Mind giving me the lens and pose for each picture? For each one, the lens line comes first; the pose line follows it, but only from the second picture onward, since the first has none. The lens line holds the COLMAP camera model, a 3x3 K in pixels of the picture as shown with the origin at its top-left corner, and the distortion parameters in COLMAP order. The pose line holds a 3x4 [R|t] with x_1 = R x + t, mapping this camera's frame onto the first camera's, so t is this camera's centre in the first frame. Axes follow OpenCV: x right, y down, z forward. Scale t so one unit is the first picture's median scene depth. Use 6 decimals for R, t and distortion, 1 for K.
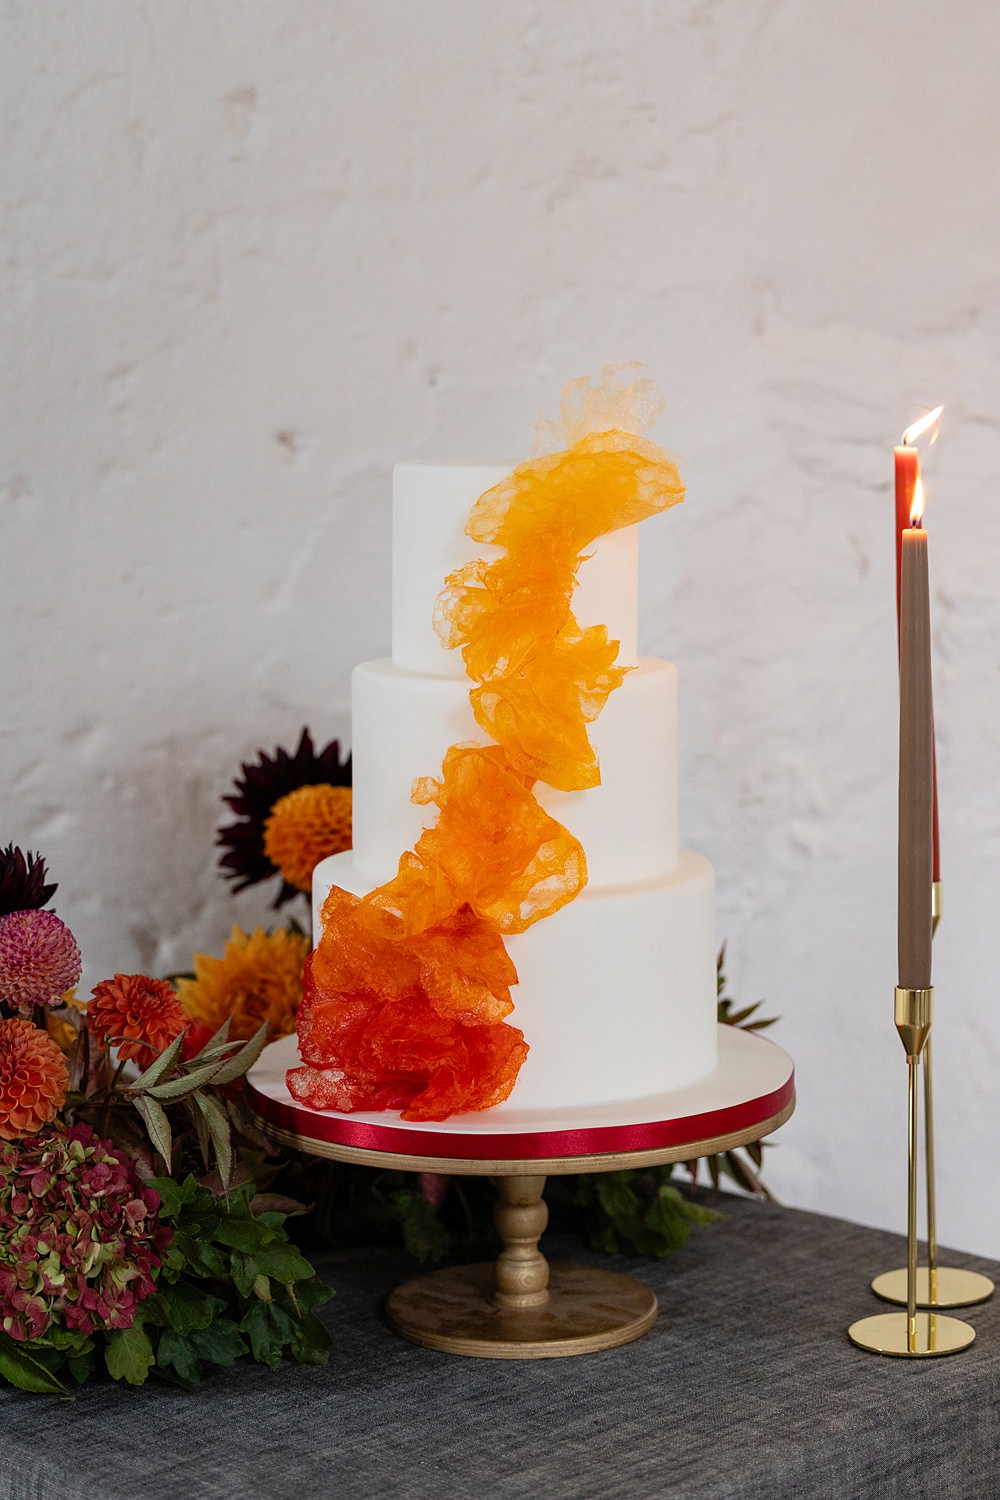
lens RADIAL K [[3290.8, 0, 500.0], [0, 3290.8, 750.0], [0, 0, 1]] dist [0.076417, -1.970295]
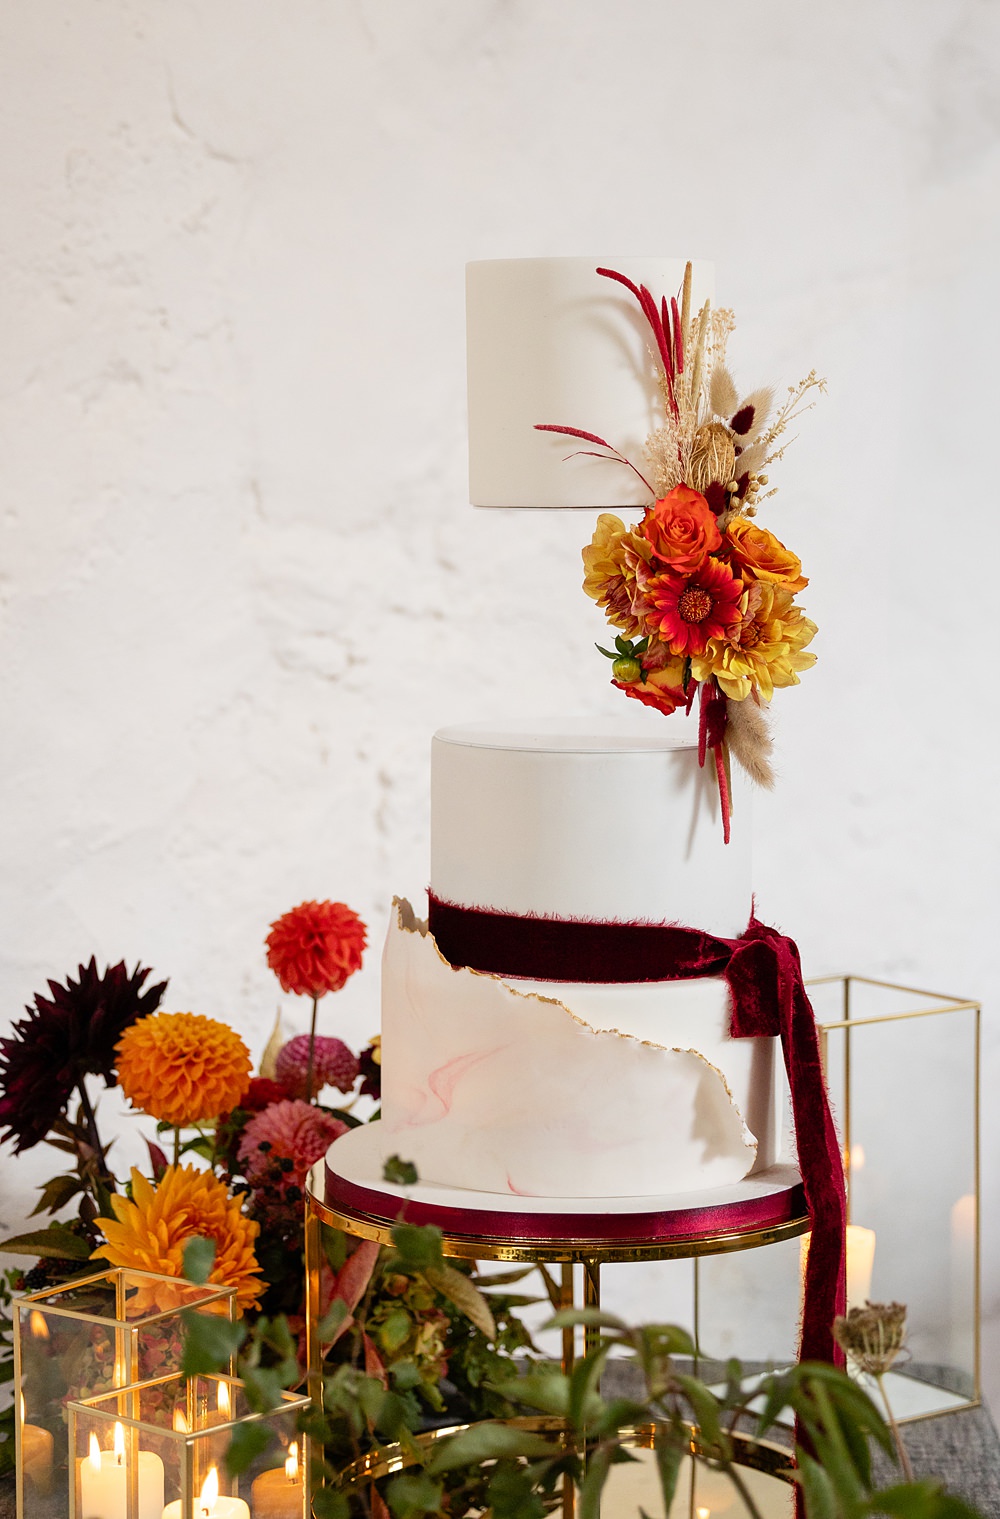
lens RADIAL K [[3444.0, 0, 576.3], [0, 3444.0, 757.7], [0, 0, 1]] dist [0.052696, 0.188826]
pose [[0.707298, -0.061046, 0.704275, -0.617000], [0.093739, 0.995566, -0.007846, -0.038829], [-0.700673, 0.071567, 0.709884, 0.169025]]
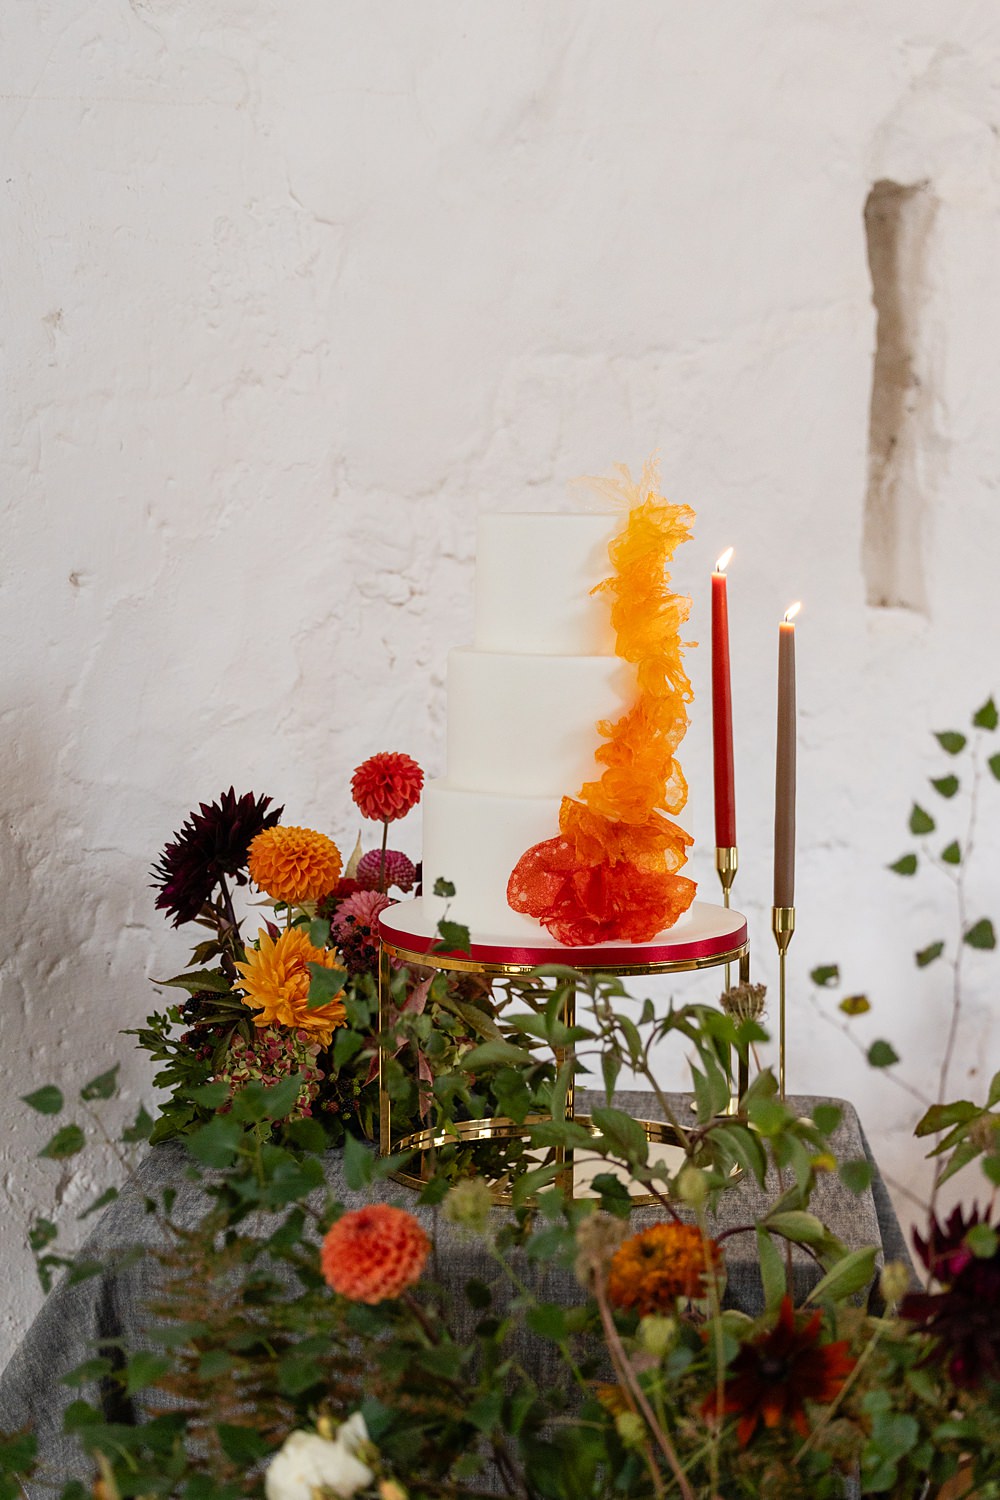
lens RADIAL K [[3290.8, 0, 500.0], [0, 3290.8, 750.0], [0, 0, 1]] dist [0.076417, -1.970295]
pose [[0.733631, -0.053657, 0.677426, -0.833429], [0.080514, 0.996719, -0.008247, -0.001841], [-0.674761, 0.060592, 0.735545, -0.071900]]
